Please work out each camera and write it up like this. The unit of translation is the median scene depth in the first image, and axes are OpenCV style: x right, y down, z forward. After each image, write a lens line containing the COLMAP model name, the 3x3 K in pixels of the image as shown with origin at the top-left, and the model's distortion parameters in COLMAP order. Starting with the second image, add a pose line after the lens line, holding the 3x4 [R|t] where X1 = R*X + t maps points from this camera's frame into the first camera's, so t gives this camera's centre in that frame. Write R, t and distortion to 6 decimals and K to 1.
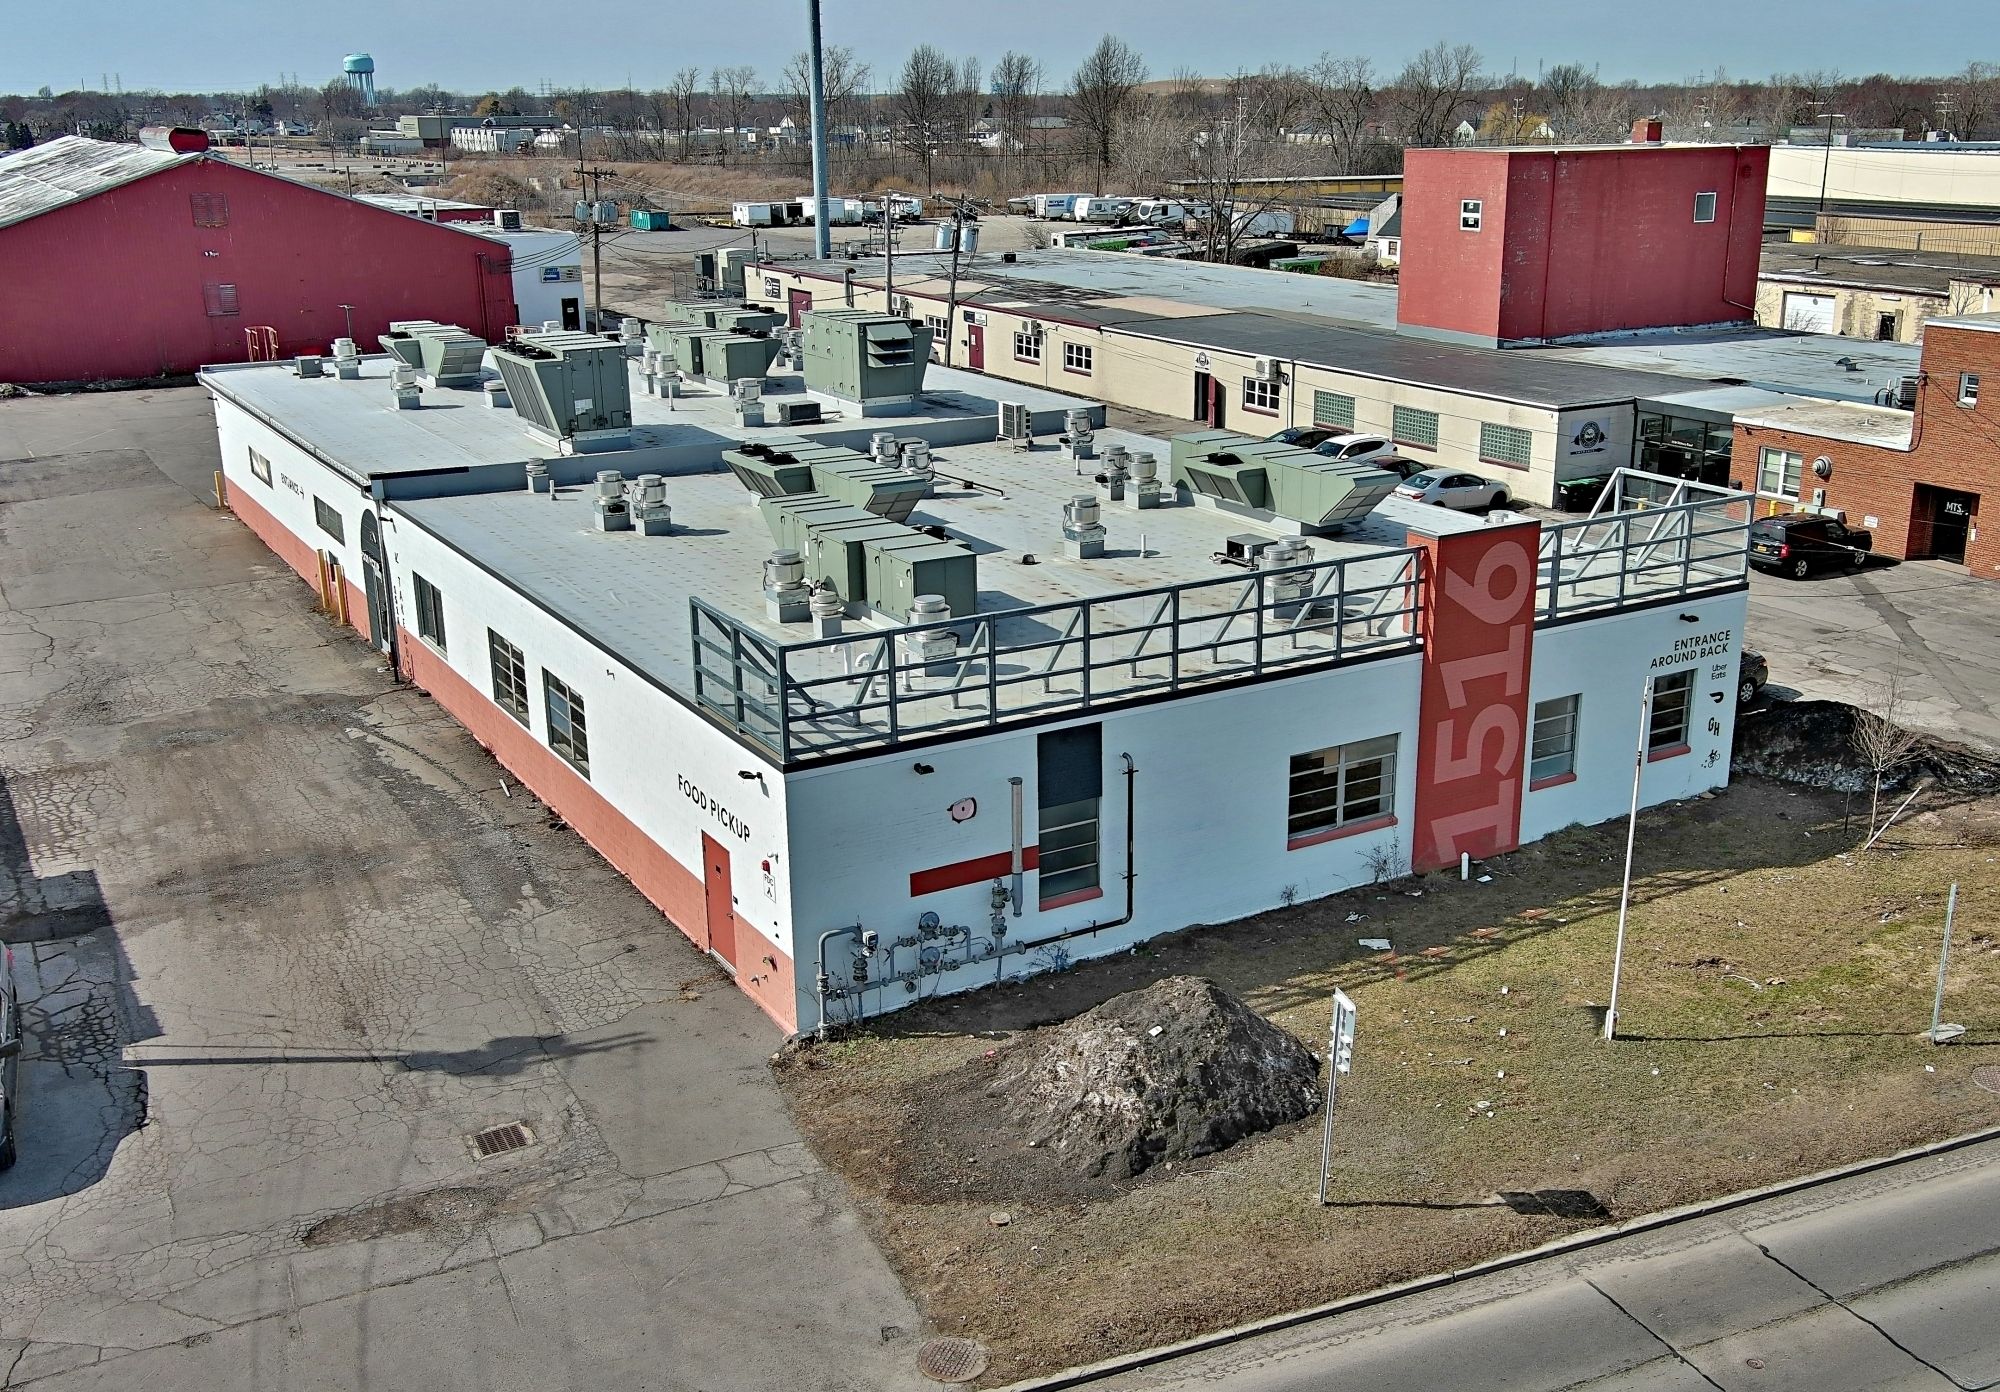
lens RADIAL K [[1942.2, 0, 1074.0], [0, 1942.2, 758.9], [0, 0, 1]] dist [0.031754, -0.029238]
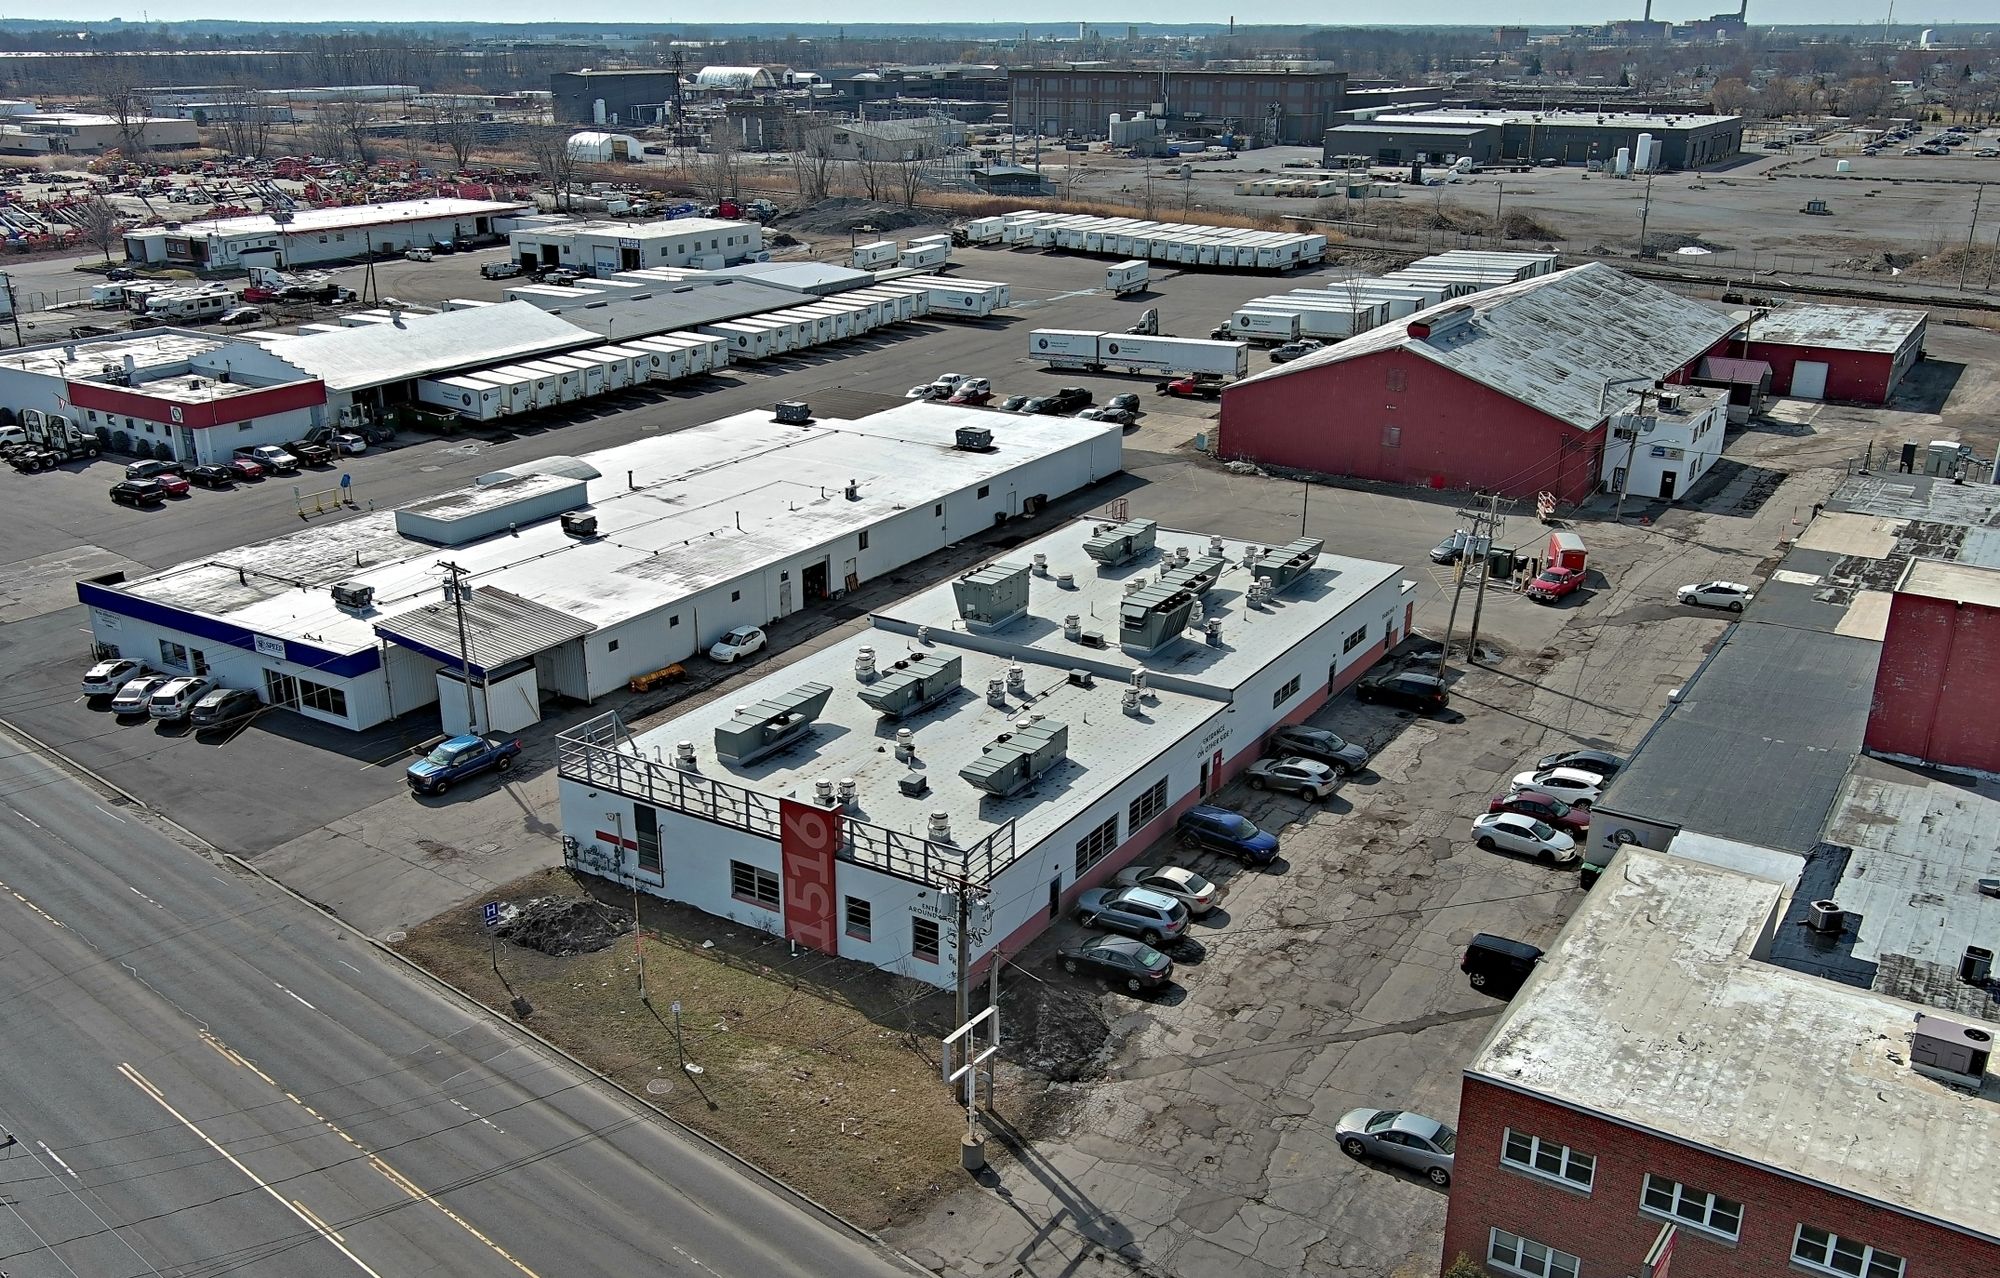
lens RADIAL K [[1736.0, 0, 977.6], [0, 1736.0, 734.8], [0, 0, 1]] dist [0.045204, -0.072171]
pose [[0.437639, 0.347128, -0.829442, 1.807359], [-0.294378, 0.926948, 0.232612, -0.671335], [0.849596, 0.142369, 0.507856, 0.151259]]
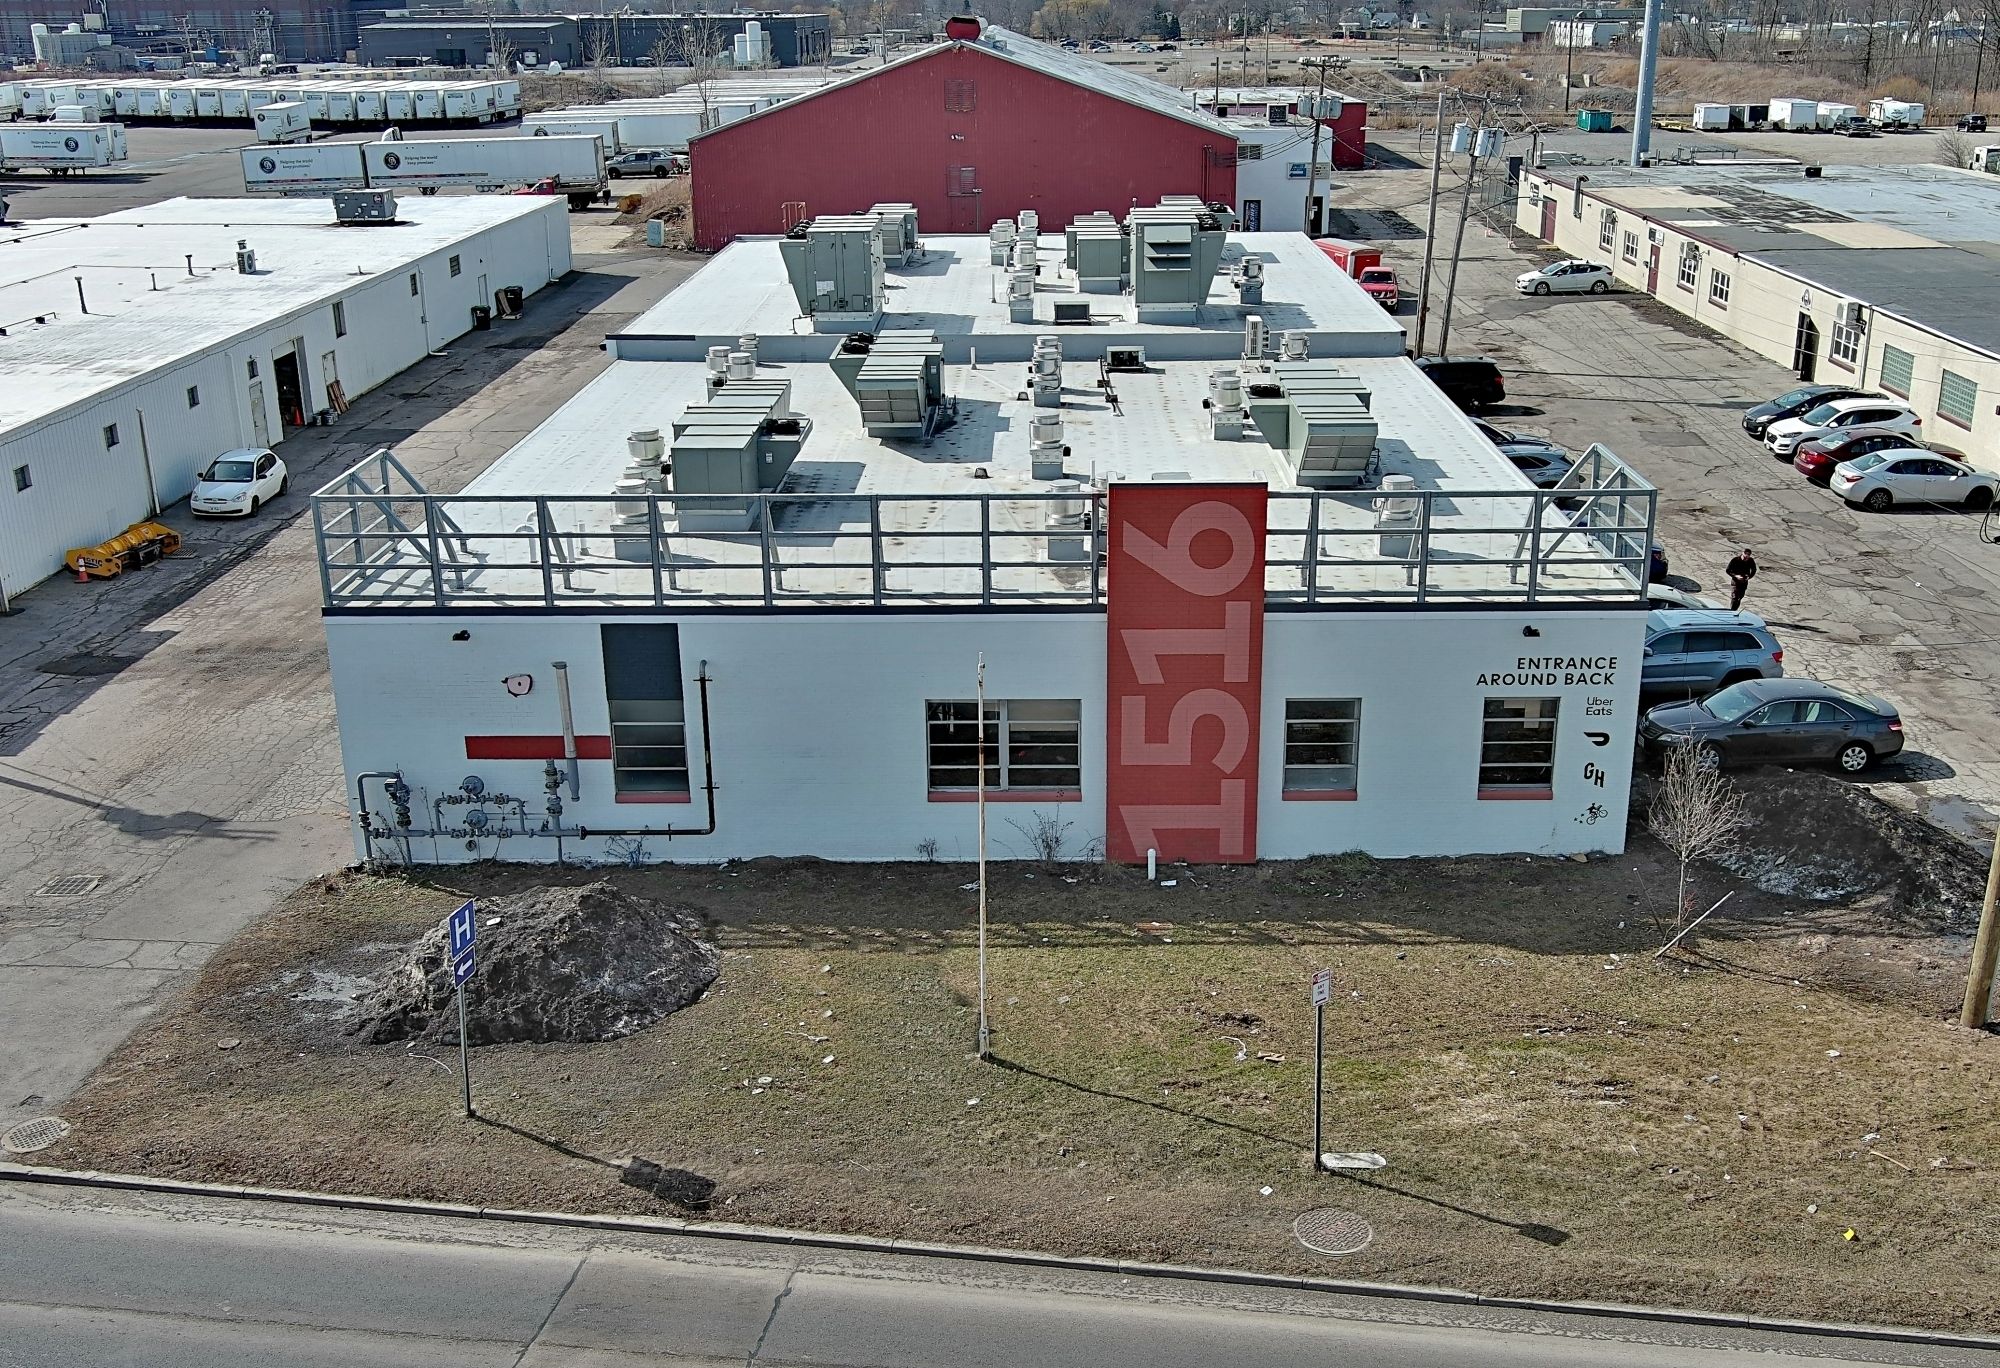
lens RADIAL K [[2043.7, 0, 1054.1], [0, 2043.7, 761.2], [0, 0, 1]] dist [0.031420, -0.044584]
pose [[0.849746, 0.184376, -0.493900, 0.606148], [-0.167889, 0.982715, 0.078005, -0.055088], [0.499746, 0.016636, 0.866012, 0.173840]]
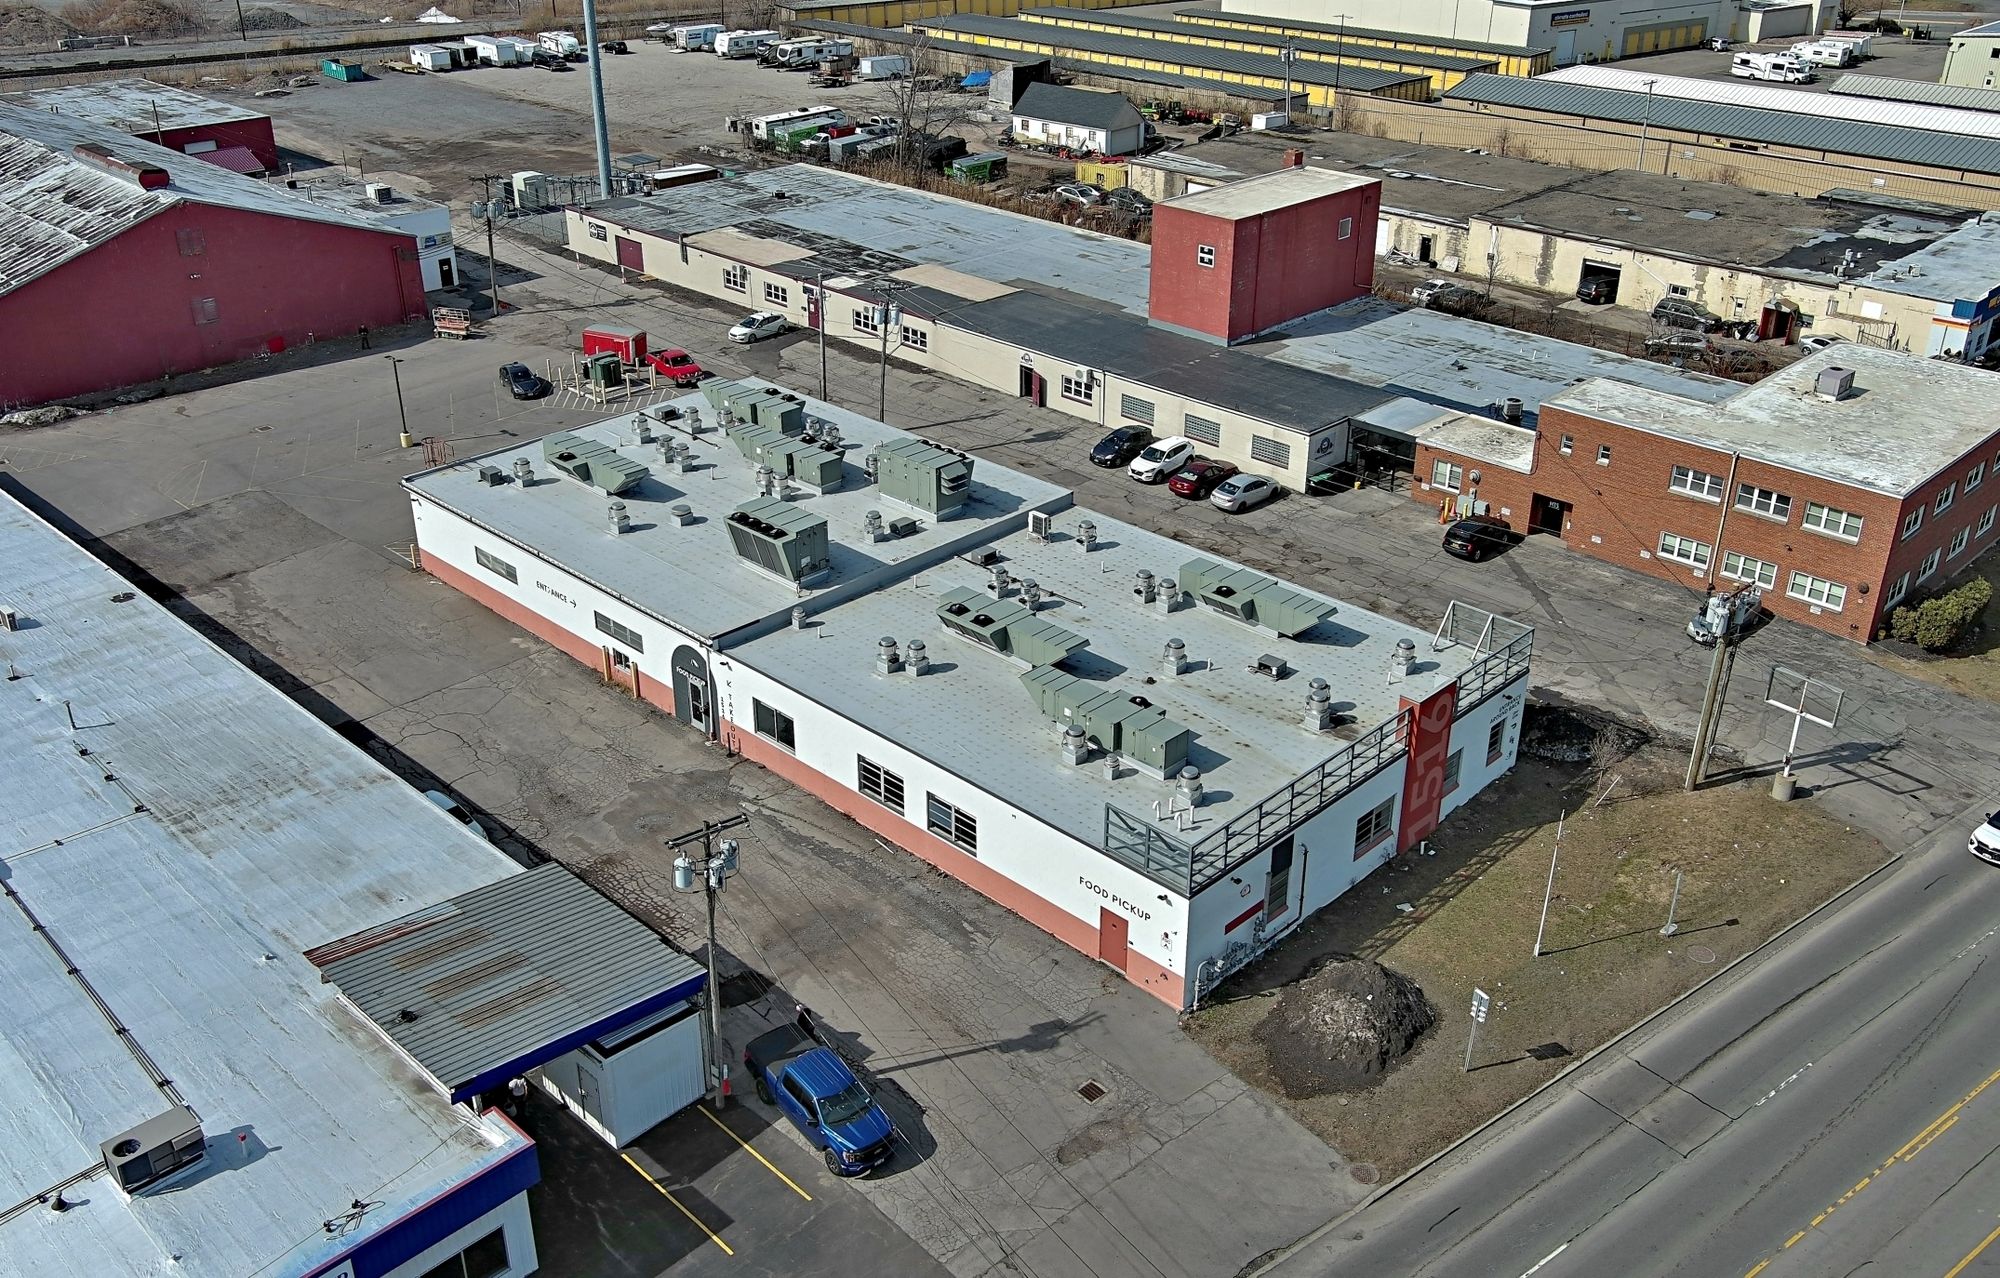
lens RADIAL K [[1710.5, 0, 1000.0], [0, 1710.5, 639.0], [0, 0, 1]] dist [0.043869, -0.055909]
pose [[0.970983, -0.104067, 0.215319, -0.566774], [0.071681, 0.985606, 0.153112, -0.449540], [-0.228154, -0.133234, 0.964466, -0.556508]]
